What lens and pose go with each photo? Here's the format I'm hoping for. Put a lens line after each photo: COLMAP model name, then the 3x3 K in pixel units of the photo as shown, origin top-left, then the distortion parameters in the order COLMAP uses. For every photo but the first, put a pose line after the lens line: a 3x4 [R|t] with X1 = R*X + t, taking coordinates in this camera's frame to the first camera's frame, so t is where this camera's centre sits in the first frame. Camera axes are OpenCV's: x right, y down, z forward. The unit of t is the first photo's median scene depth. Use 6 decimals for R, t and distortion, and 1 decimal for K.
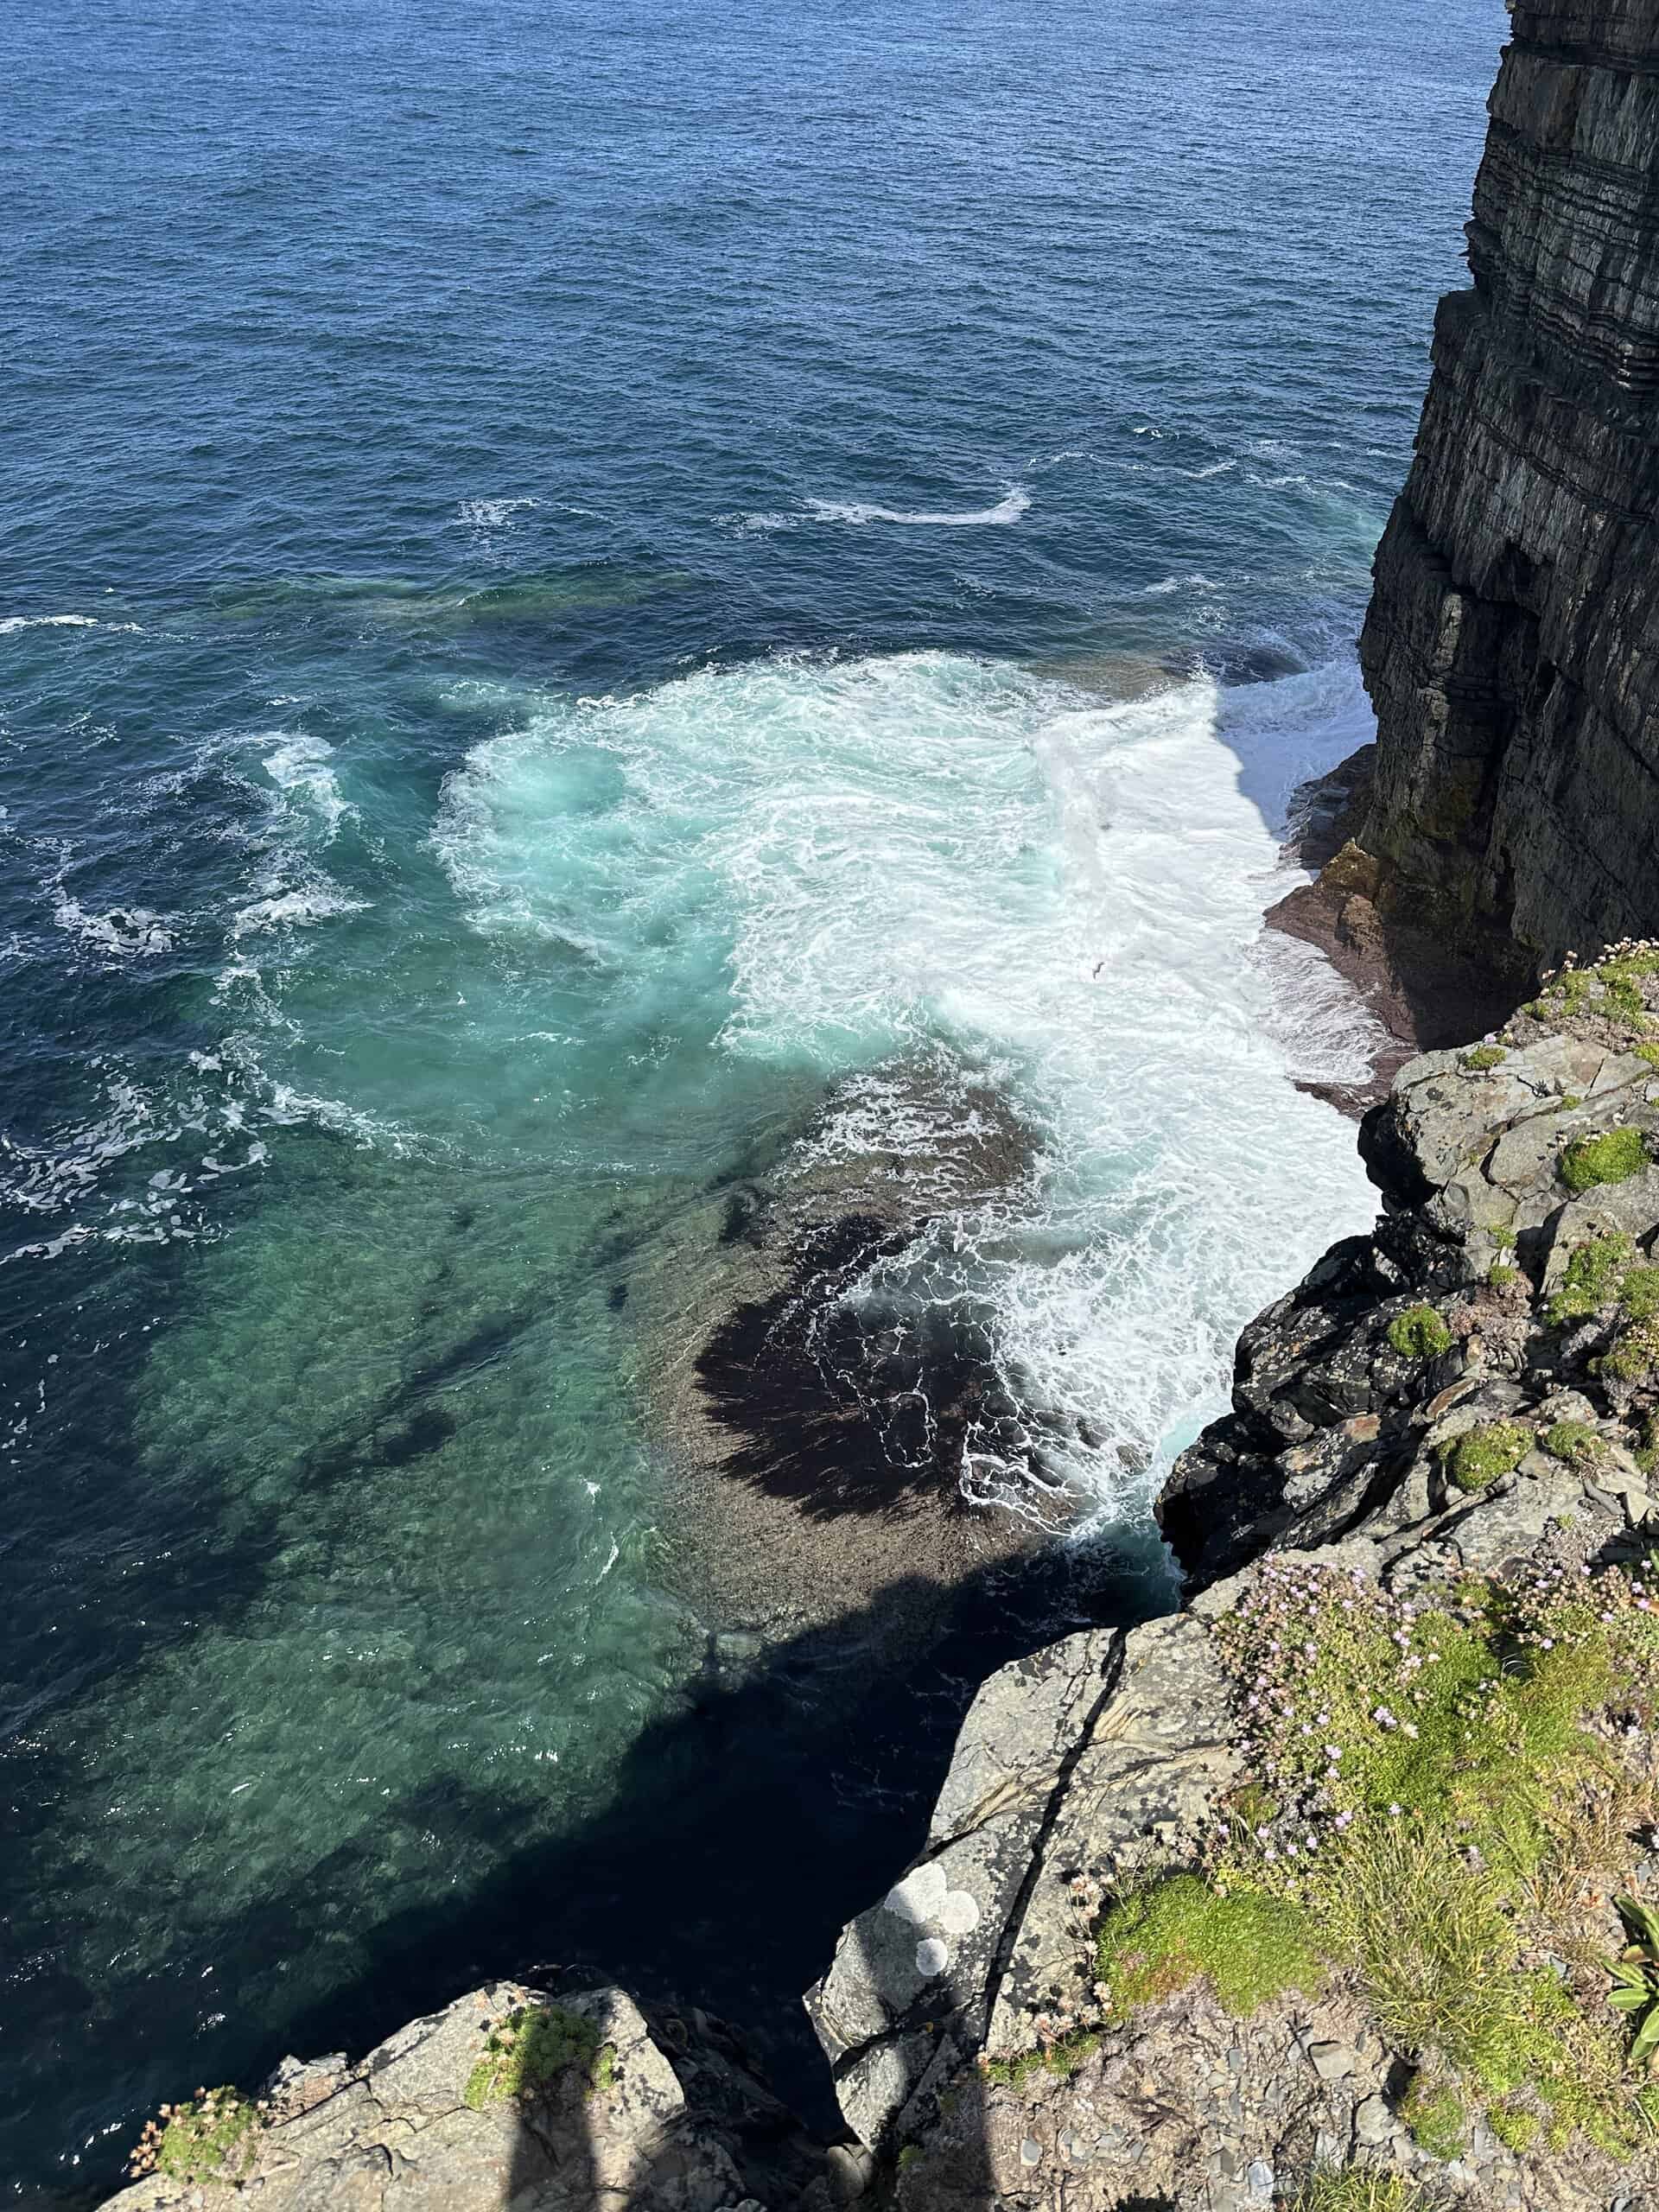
lens RADIAL K [[1579.2, 0, 829.5], [0, 1579.2, 1106.0], [0, 0, 1]] dist [0.000437, -0.008252]
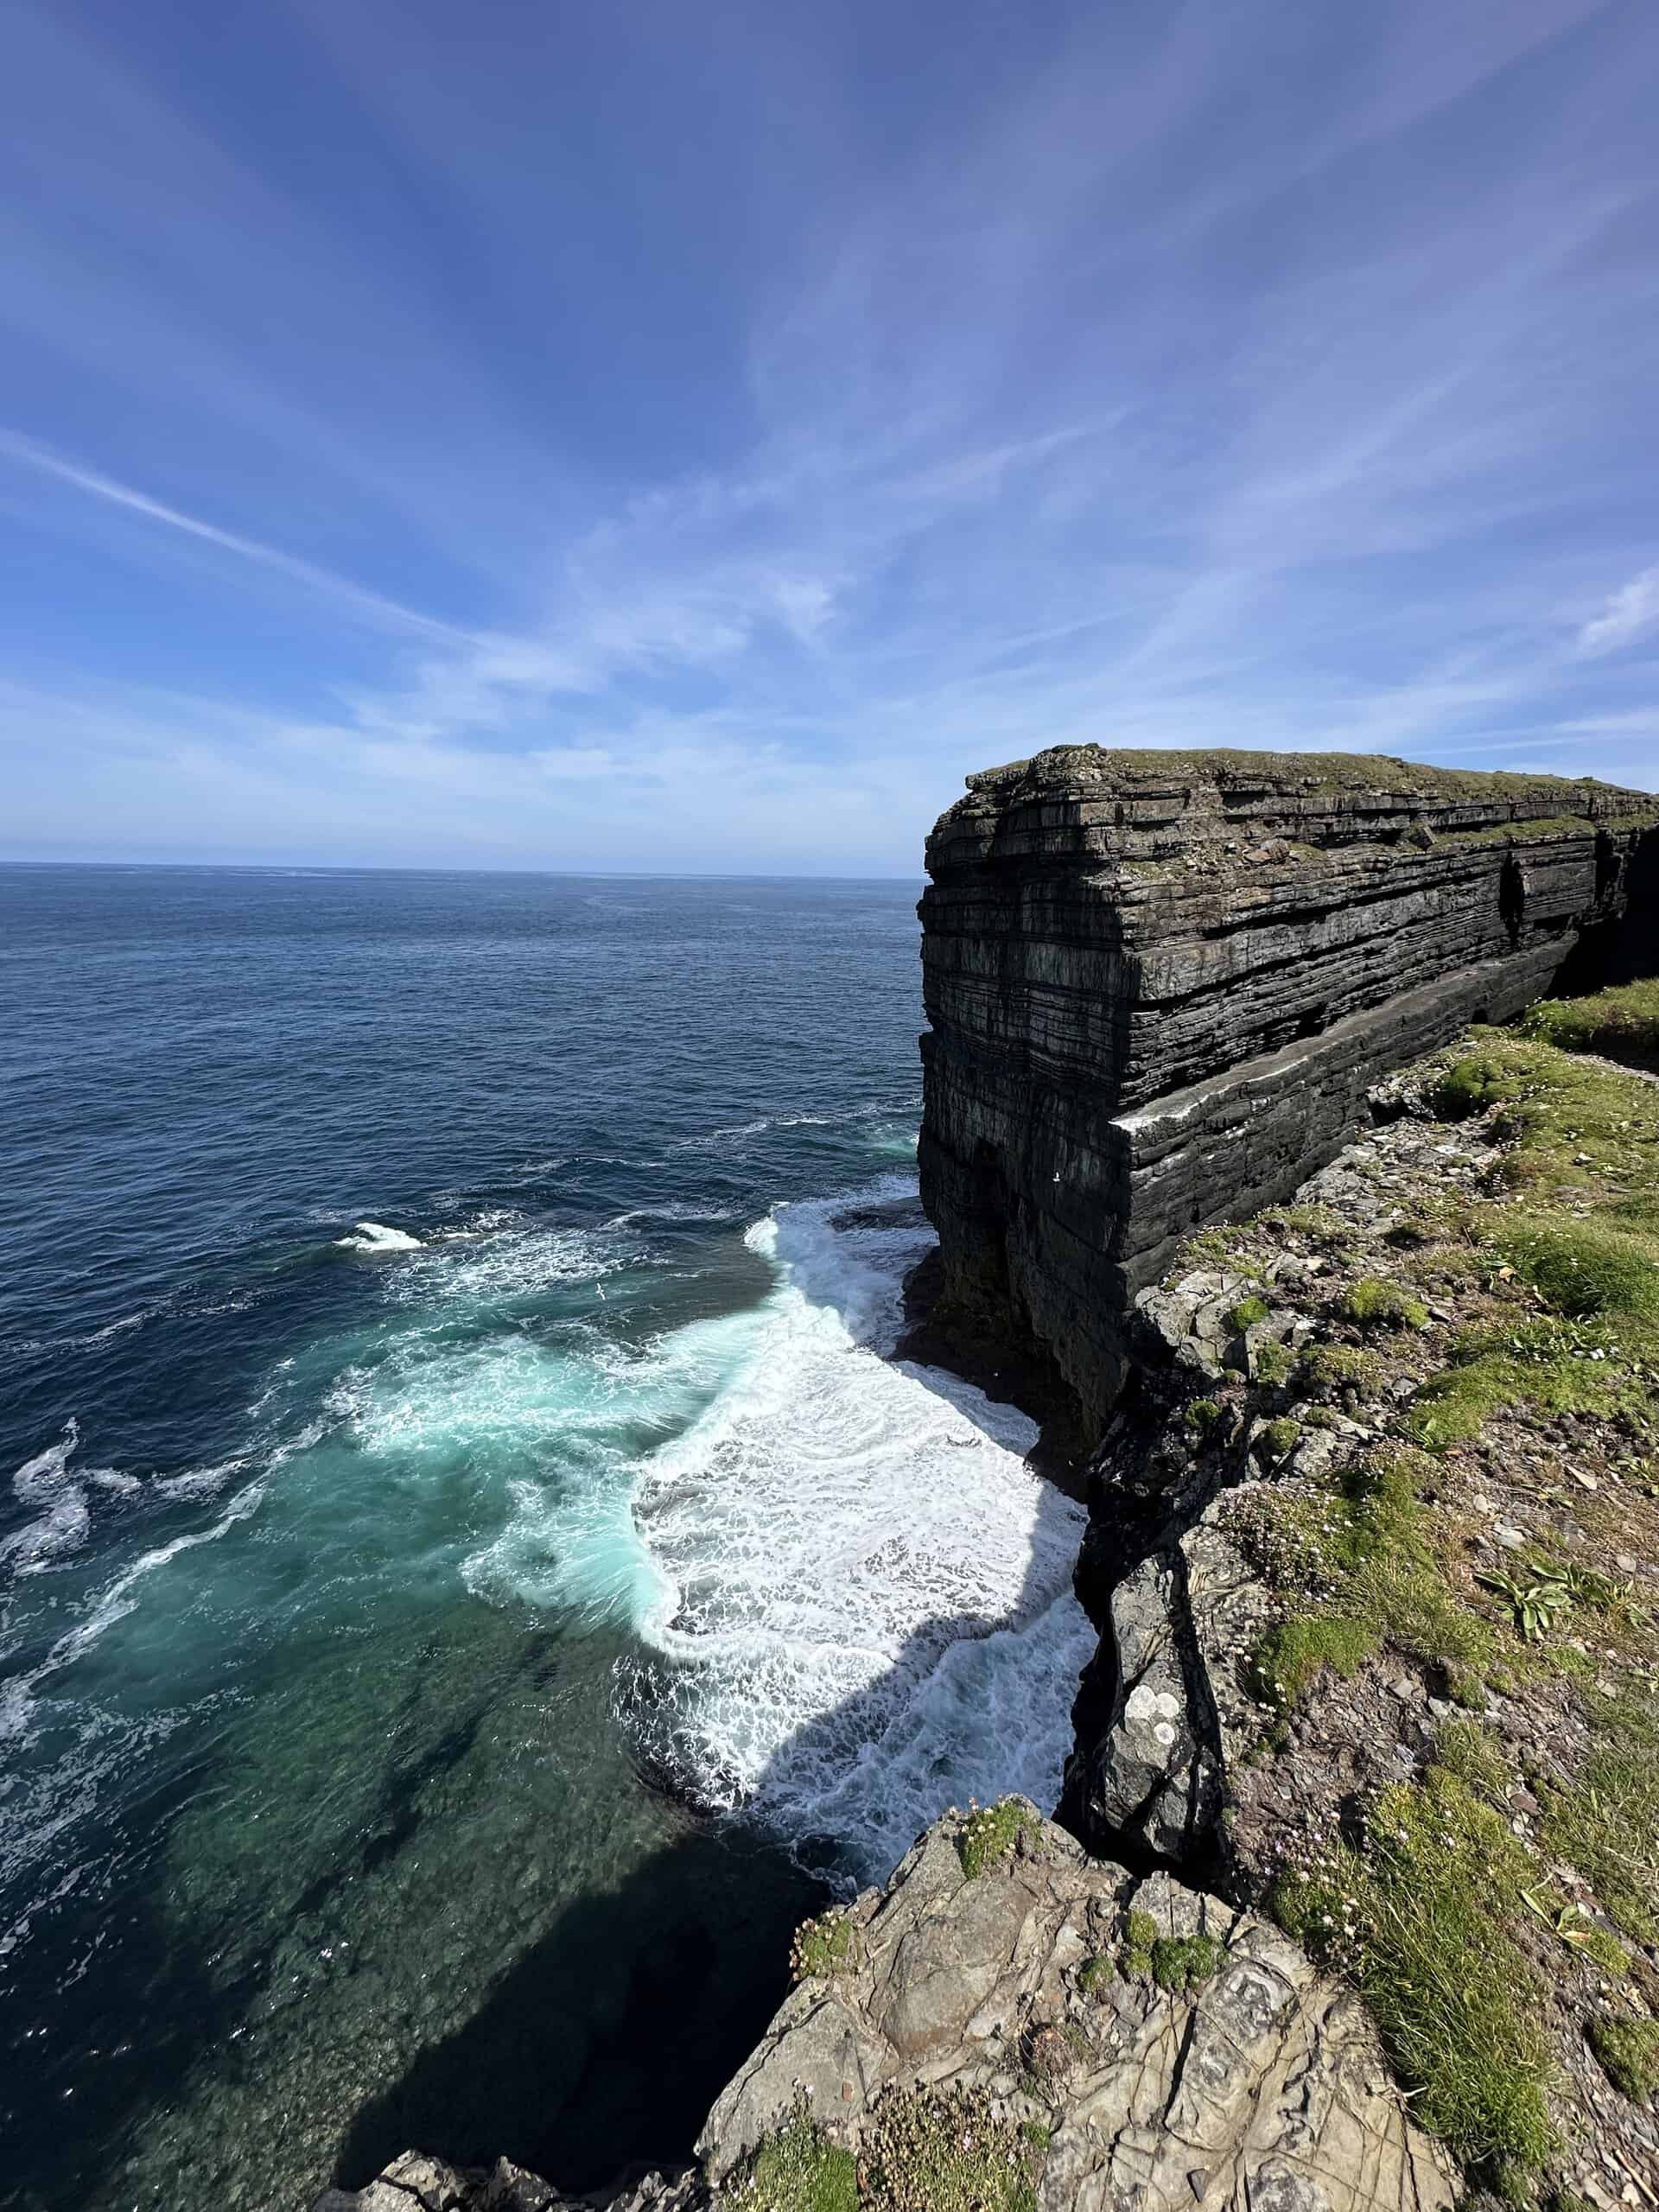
lens RADIAL K [[892.2, 0, 829.5], [0, 892.2, 1106.0], [0, 0, 1]] dist [-0.002046, 0.000392]
pose [[0.967914, -0.103635, 0.228914, -0.279610], [0.187471, 0.904430, -0.383225, 0.127855], [-0.167321, 0.413844, 0.894839, -0.082287]]
